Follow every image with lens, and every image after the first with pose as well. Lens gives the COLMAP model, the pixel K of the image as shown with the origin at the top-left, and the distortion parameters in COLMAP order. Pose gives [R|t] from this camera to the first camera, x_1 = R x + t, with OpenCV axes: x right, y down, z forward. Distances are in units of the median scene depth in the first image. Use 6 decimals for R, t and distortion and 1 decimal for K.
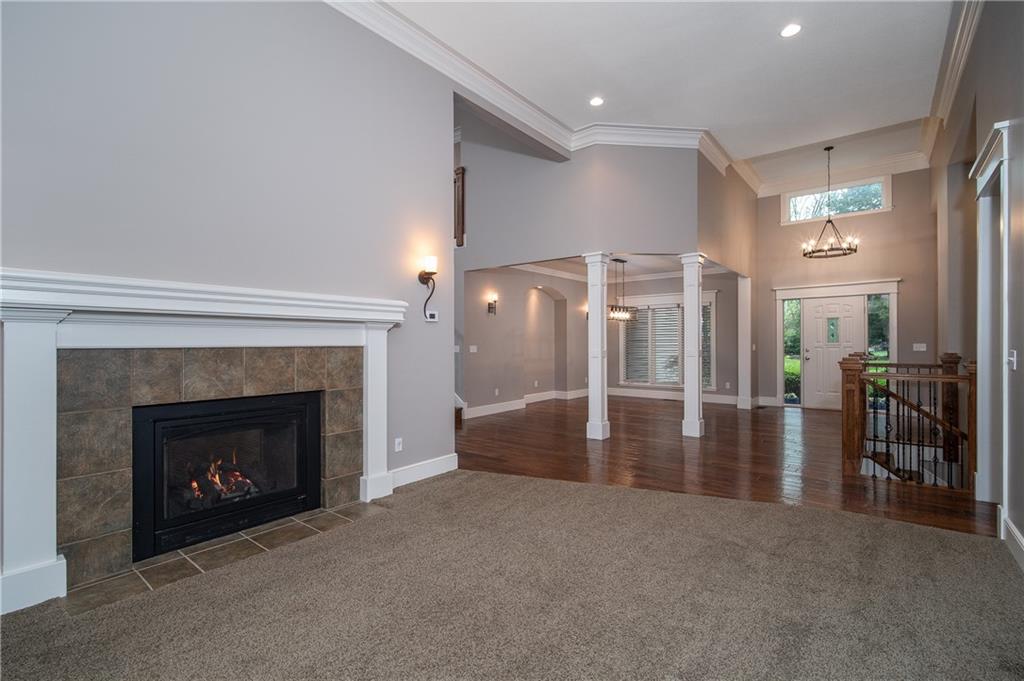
lens RADIAL K [[461.5, 0, 512.5], [0, 461.5, 346.1], [0, 0, 1]] dist [0.000046, 0.000031]
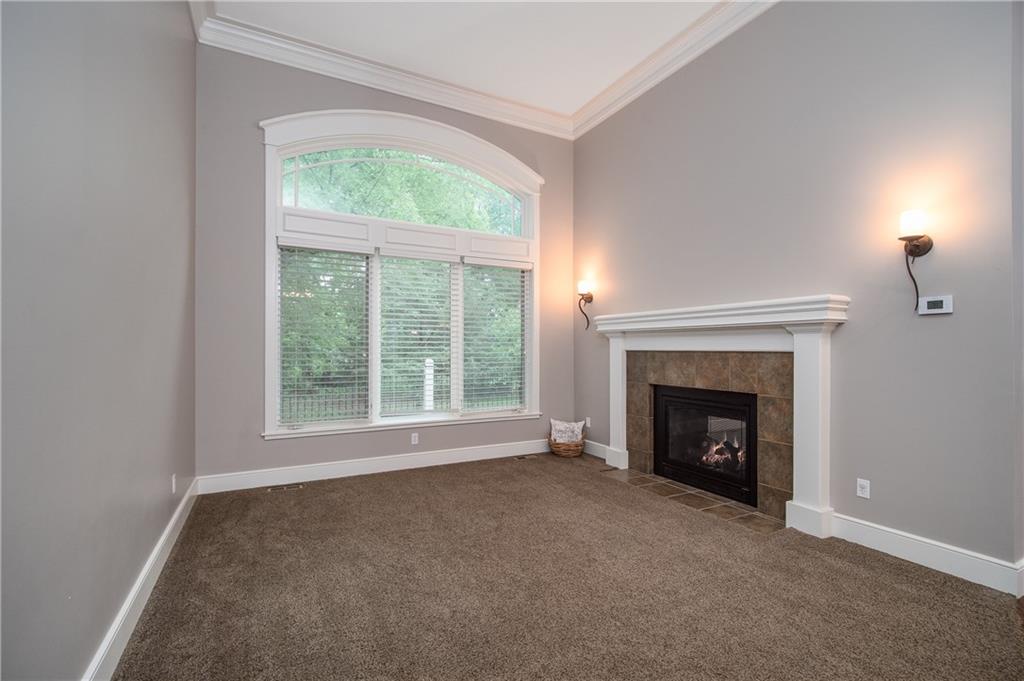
lens RADIAL K [[461.5, 0, 512.5], [0, 461.5, 346.1], [0, 0, 1]] dist [0.000046, 0.000031]
pose [[-0.398421, 0.005495, -0.917186, 0.759742], [0.000369, 0.999983, 0.005831, -0.017821], [0.917203, 0.001985, -0.398416, 0.926345]]
